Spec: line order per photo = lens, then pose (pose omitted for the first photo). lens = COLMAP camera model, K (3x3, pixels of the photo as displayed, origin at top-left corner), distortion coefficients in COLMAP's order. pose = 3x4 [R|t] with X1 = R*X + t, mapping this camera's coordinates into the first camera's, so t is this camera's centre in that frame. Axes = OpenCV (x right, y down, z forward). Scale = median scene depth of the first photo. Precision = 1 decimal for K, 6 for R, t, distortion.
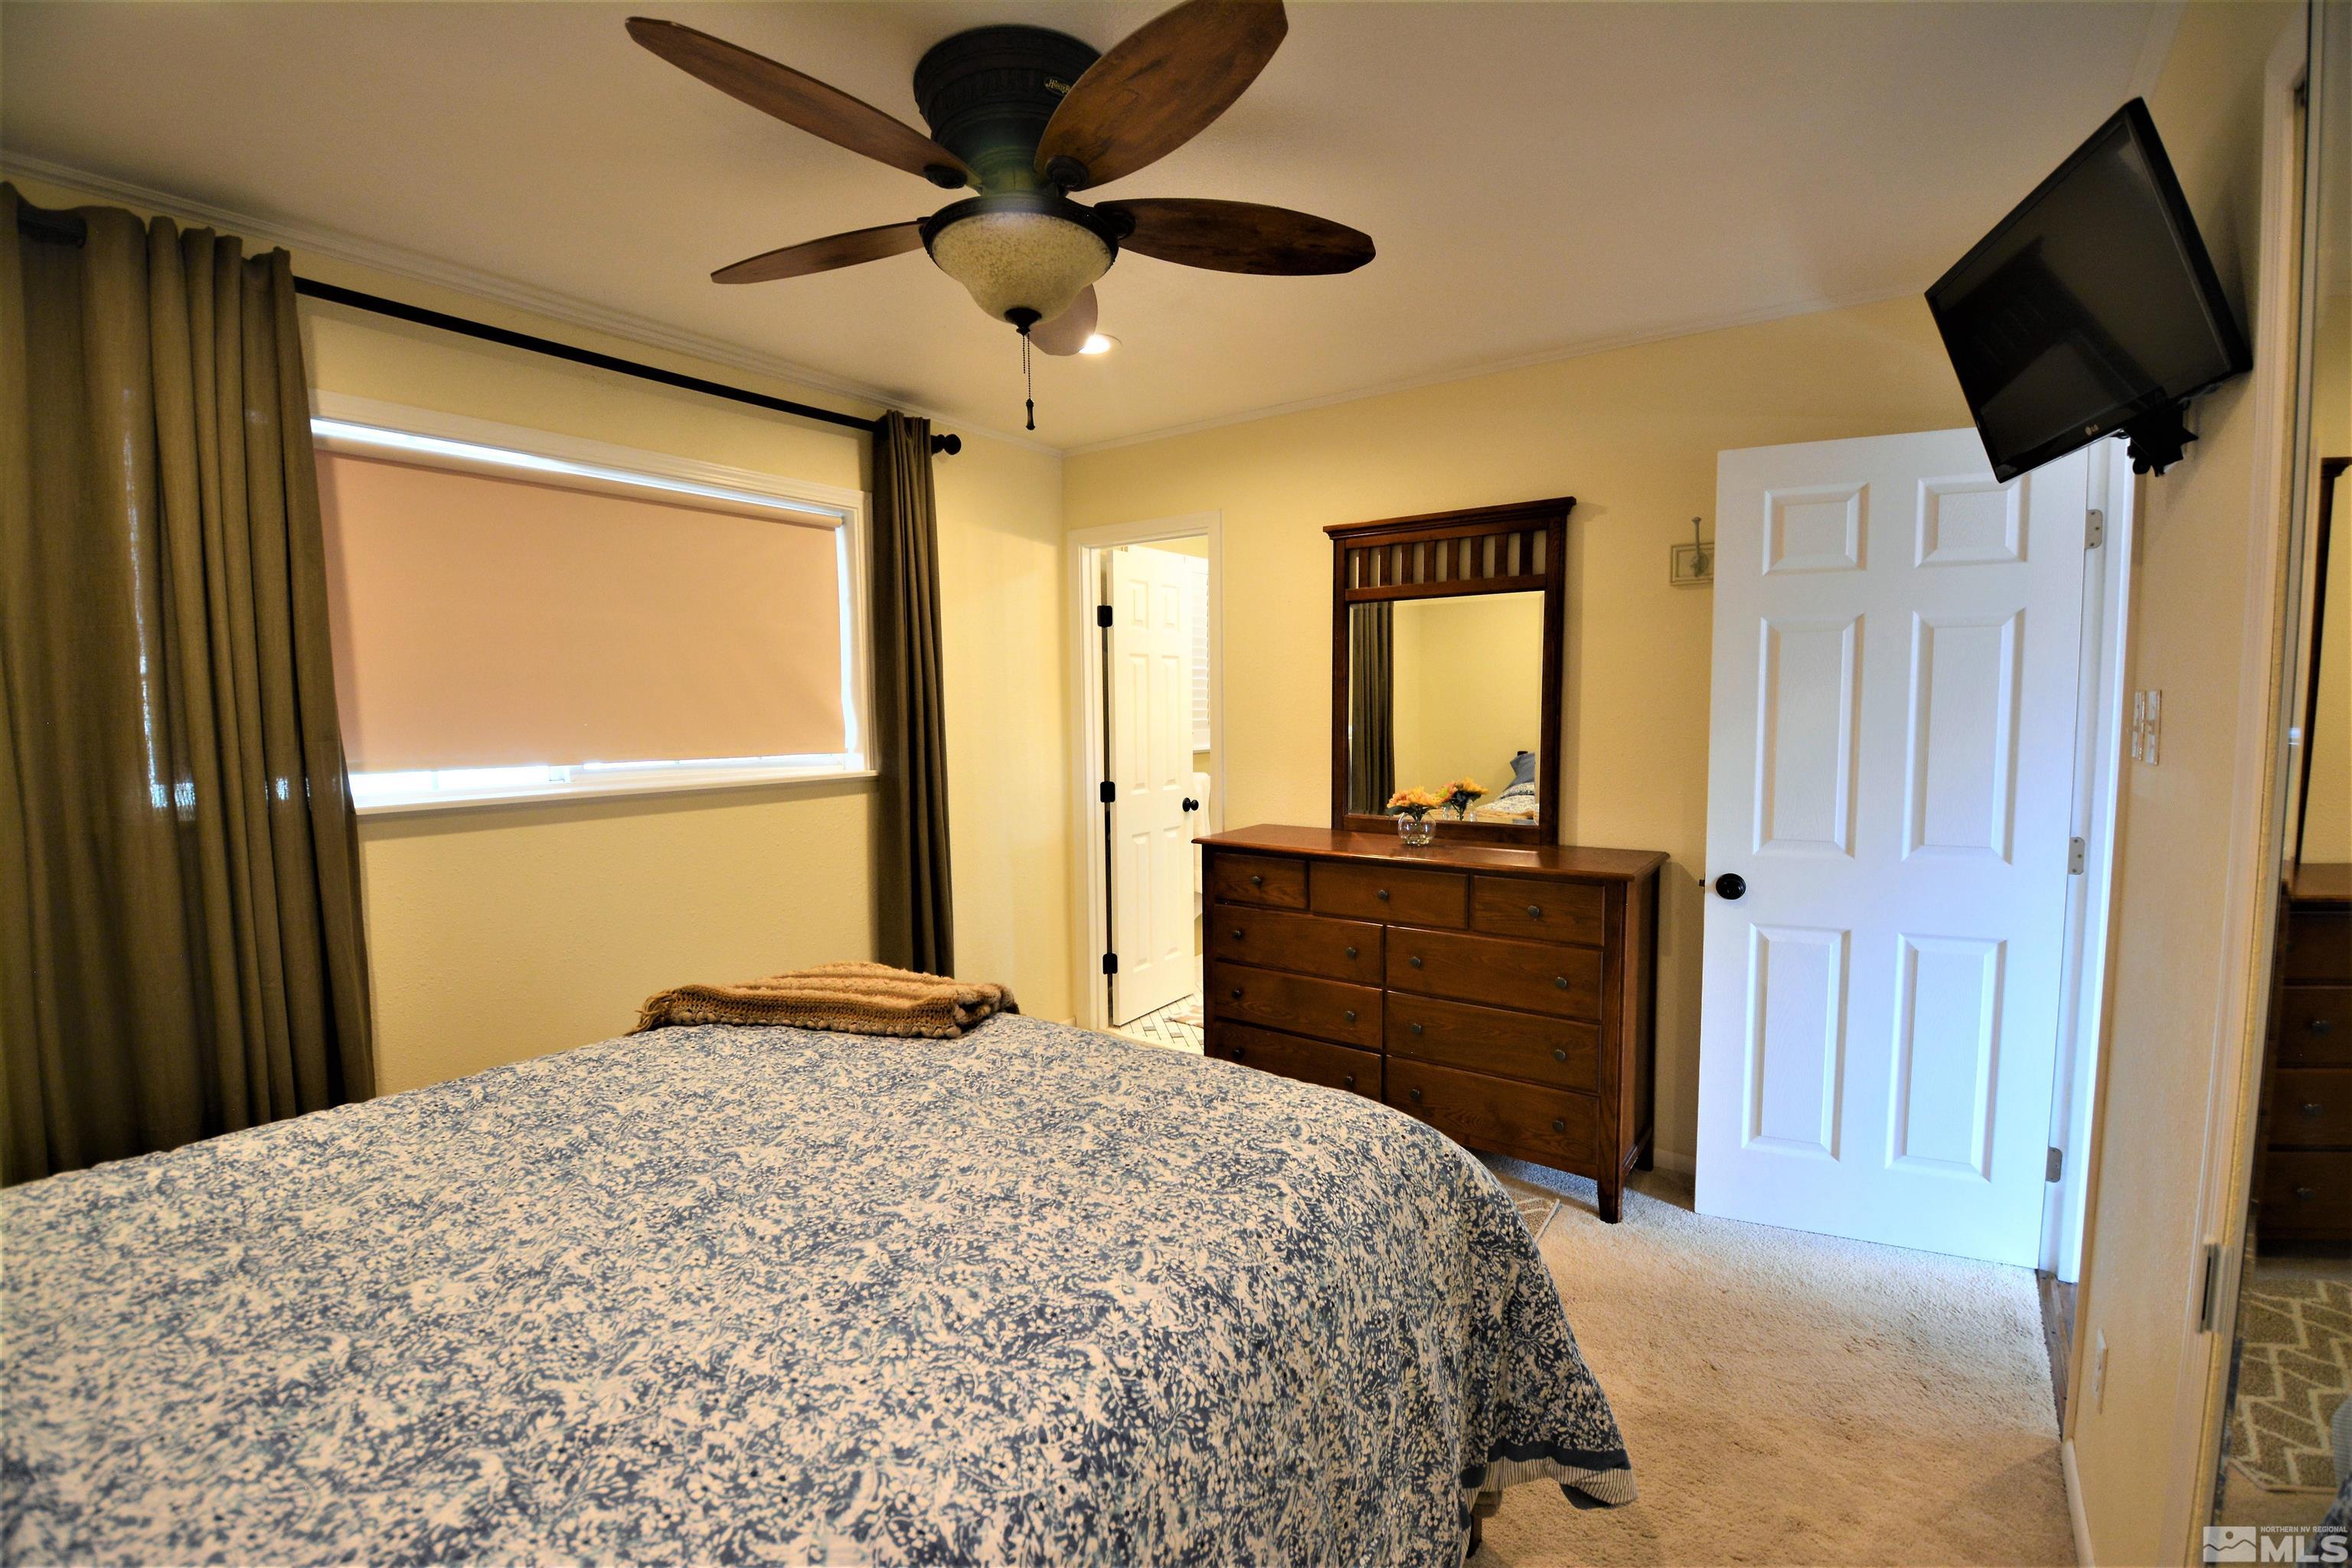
lens RADIAL K [[1048.2, 0, 1176.0], [0, 1048.2, 784.0], [0, 0, 1]] dist [0.029578, -0.029126]
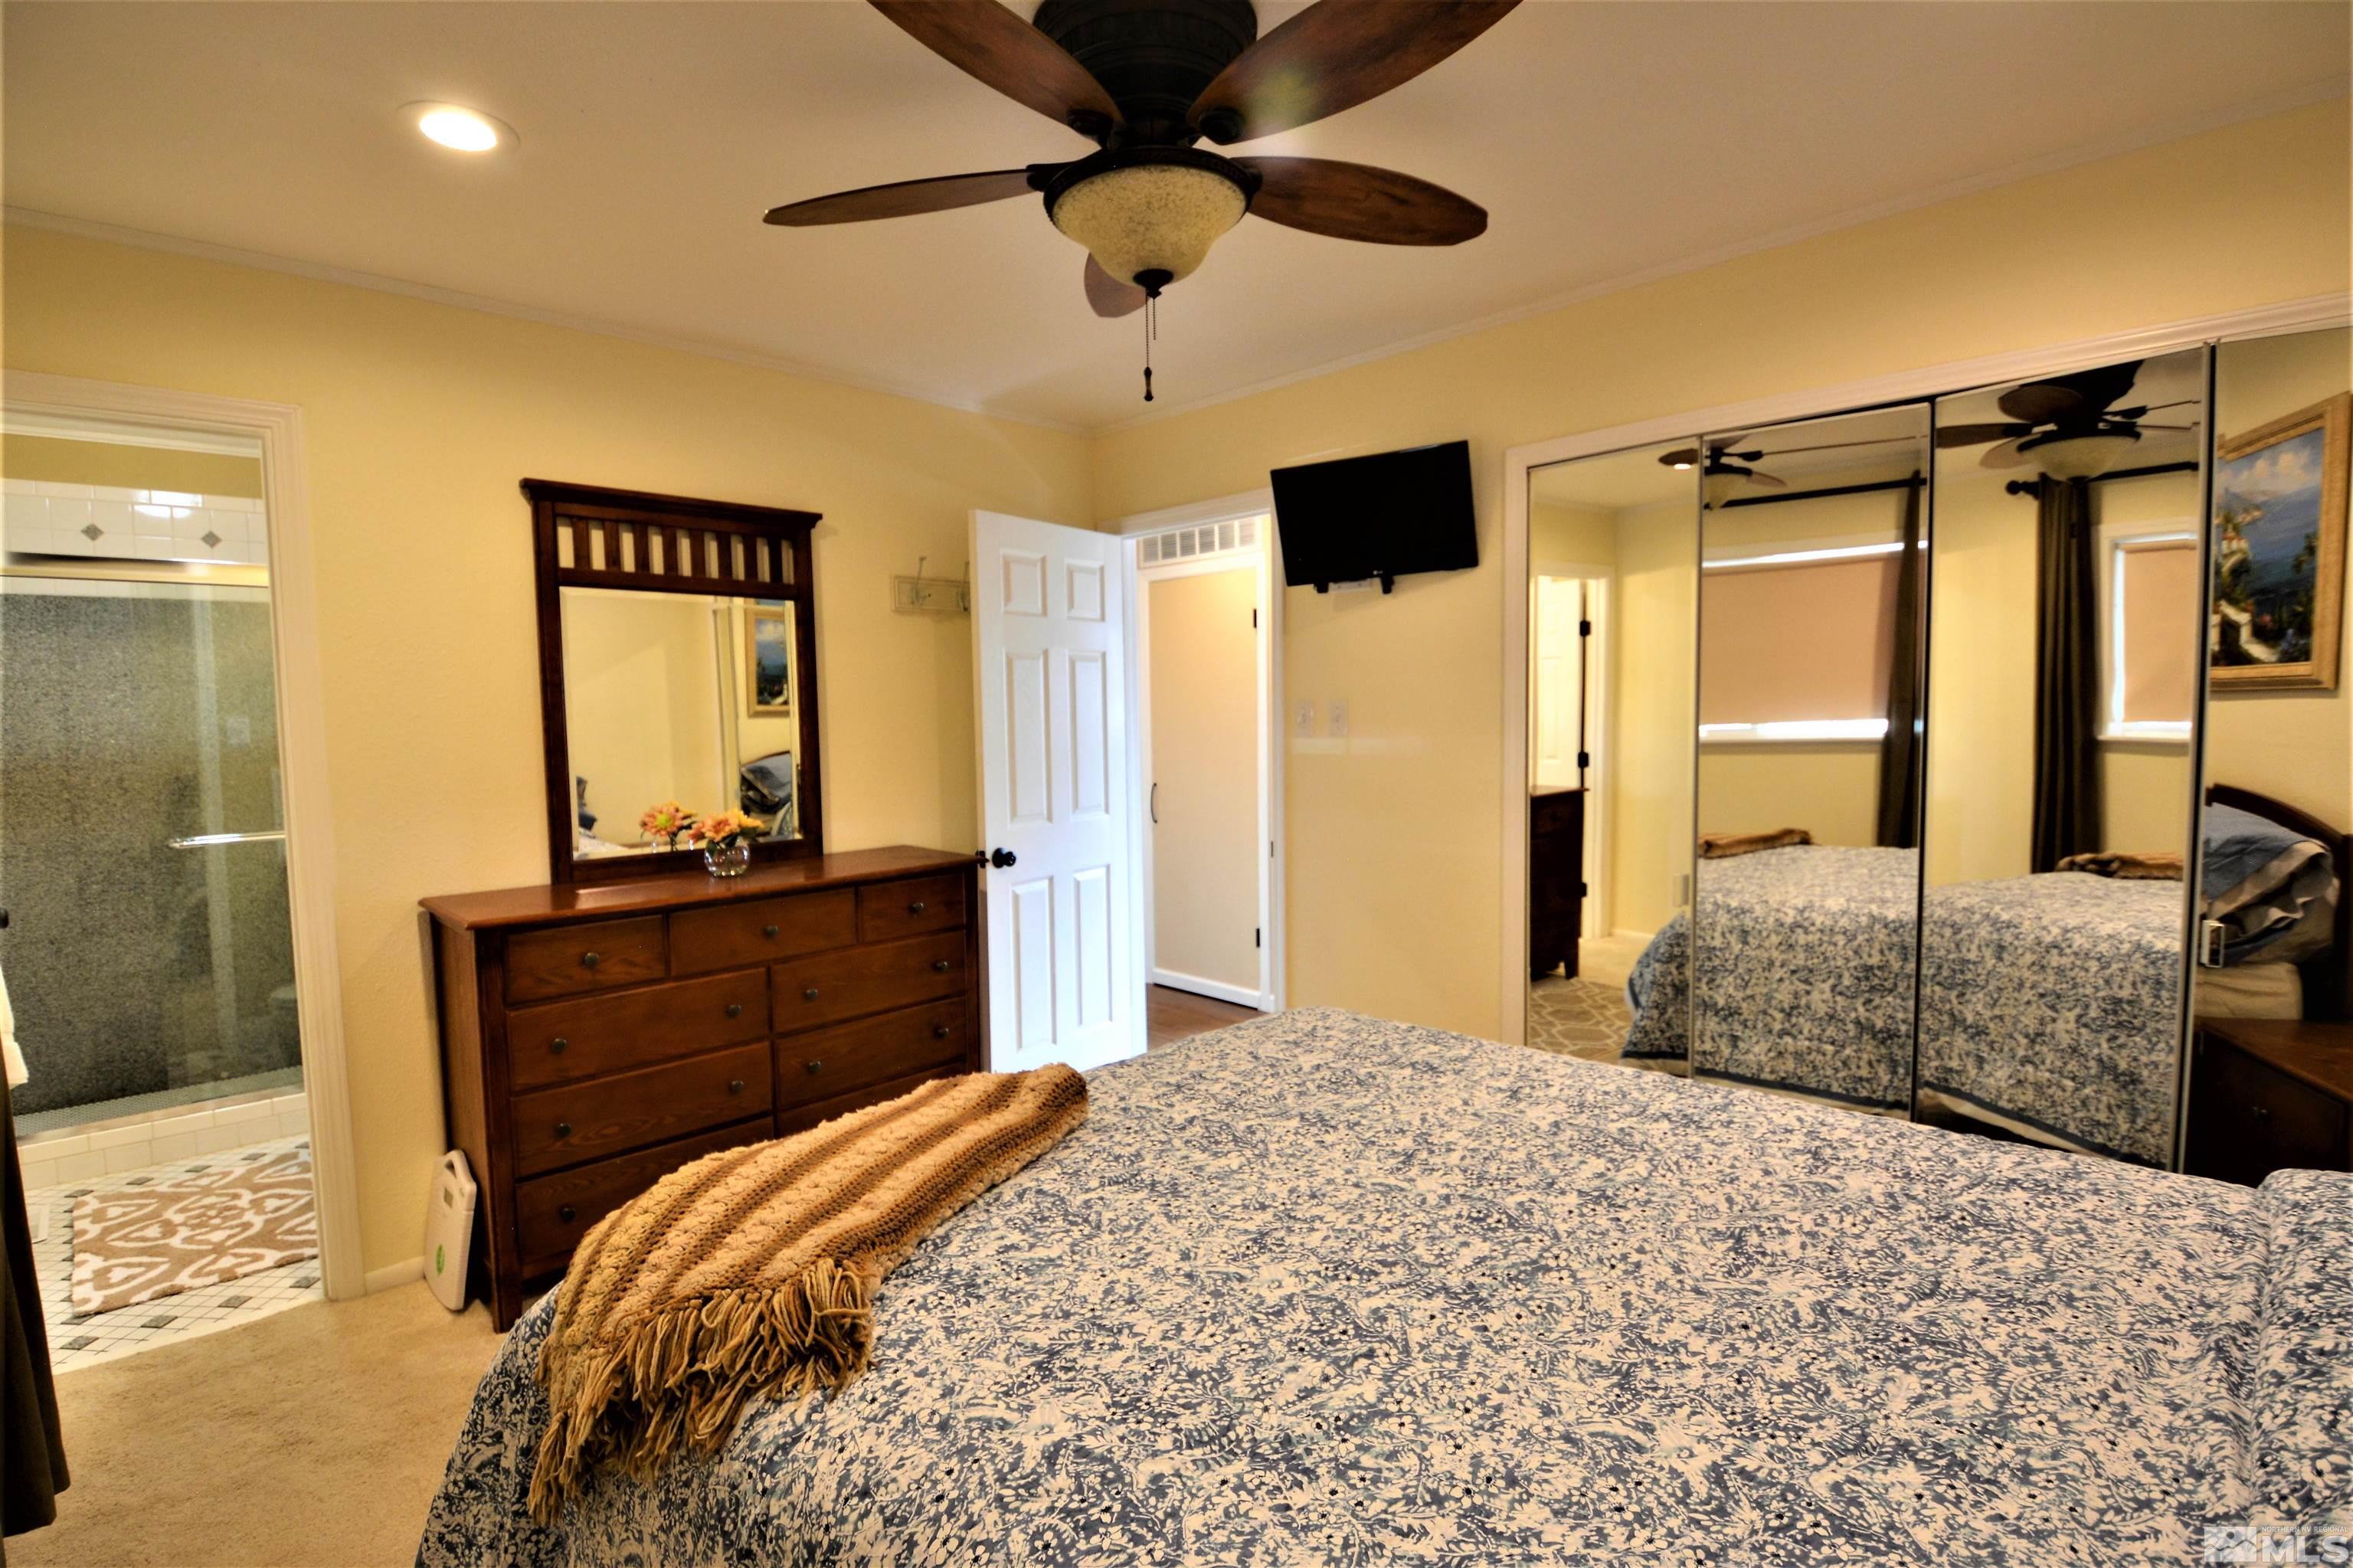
lens RADIAL K [[1107.1, 0, 1163.6], [0, 1107.1, 790.3], [0, 0, 1]] dist [0.016011, -0.028369]
pose [[0.171300, -0.068470, 0.982837, -0.640125], [0.085409, 0.994859, 0.054421, -0.034624], [-0.981510, 0.074621, 0.176267, 0.498936]]
